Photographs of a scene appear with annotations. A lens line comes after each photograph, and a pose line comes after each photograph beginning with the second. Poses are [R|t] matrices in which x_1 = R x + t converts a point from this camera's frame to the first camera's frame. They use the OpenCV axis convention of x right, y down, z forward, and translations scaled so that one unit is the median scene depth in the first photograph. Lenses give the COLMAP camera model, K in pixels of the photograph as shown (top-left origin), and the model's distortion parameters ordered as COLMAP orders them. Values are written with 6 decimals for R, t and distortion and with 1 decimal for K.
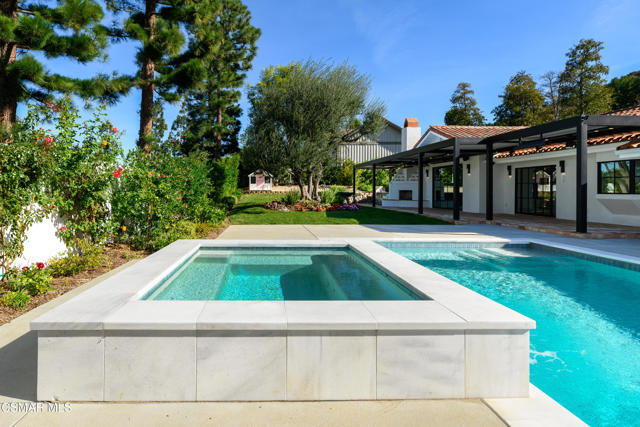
lens RADIAL K [[375.7, 0, 274.7], [0, 375.7, 183.3], [0, 0, 1]] dist [-0.002697, 0.000758]
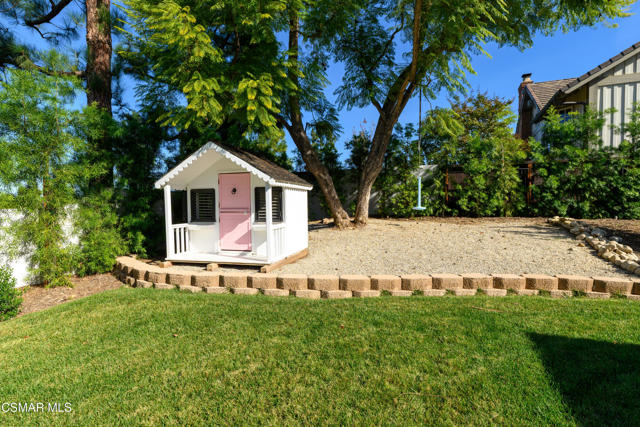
lens RADIAL K [[316.4, 0, 320.0], [0, 316.4, 213.5], [0, 0, 1]] dist [0.000765, -0.000010]
pose [[0.935780, 0.000817, -0.352583, 0.071956], [0.012677, 0.999273, 0.035962, -0.011519], [0.352356, -0.038122, 0.935089, 0.995645]]
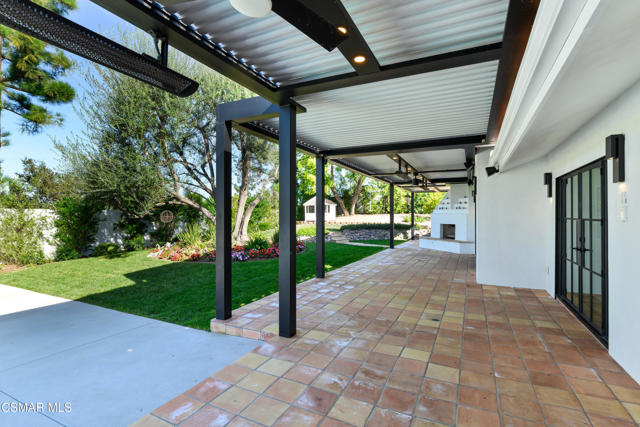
lens RADIAL K [[316.4, 0, 320.0], [0, 316.4, 213.5], [0, 0, 1]] dist [0.000765, -0.000010]
pose [[0.885929, -0.005922, -0.463783, 0.366341], [0.011570, 0.999890, 0.009332, -0.006057], [0.463676, -0.013634, 0.885900, 0.377719]]
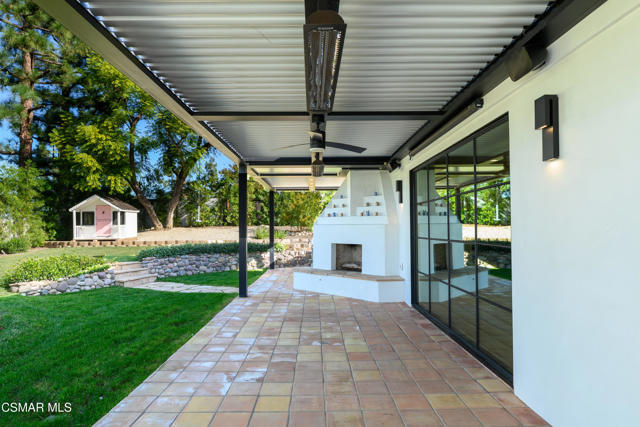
lens RADIAL K [[370.5, 0, 319.8], [0, 370.5, 223.0], [0, 0, 1]] dist [0.000025, -0.000320]
pose [[0.999815, -0.010906, -0.015843, 0.297539], [0.010983, 0.999928, 0.004770, -0.001965], [0.015790, -0.004943, 0.999863, 0.592151]]
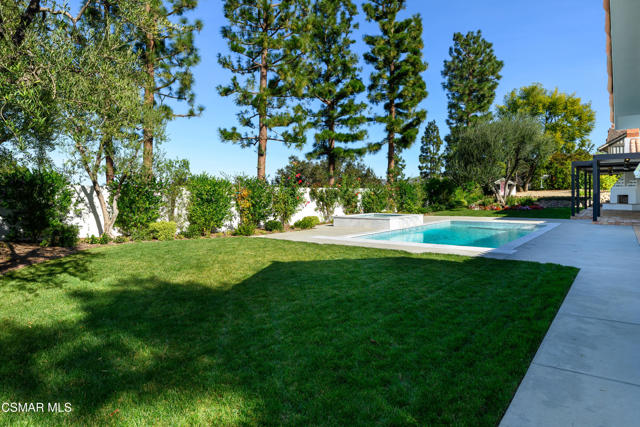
lens RADIAL K [[391.4, 0, 310.5], [0, 391.4, 211.9], [0, 0, 1]] dist [0.004582, 0.002652]
pose [[0.773955, 0.019310, -0.632946, 0.334169], [0.022365, 0.998078, 0.057797, -0.017274], [0.632845, -0.058888, 0.772035, -0.449707]]
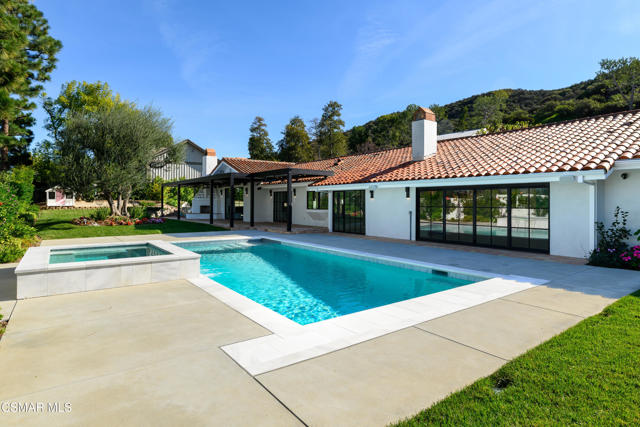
lens RADIAL K [[356.8, 0, 324.0], [0, 356.8, 199.8], [0, 0, 1]] dist [-0.003627, -0.000271]
pose [[0.812257, 0.001595, 0.583298, -0.025373], [-0.009518, 0.999899, 0.010520, -0.015715], [-0.583222, -0.014097, 0.812190, -0.189673]]
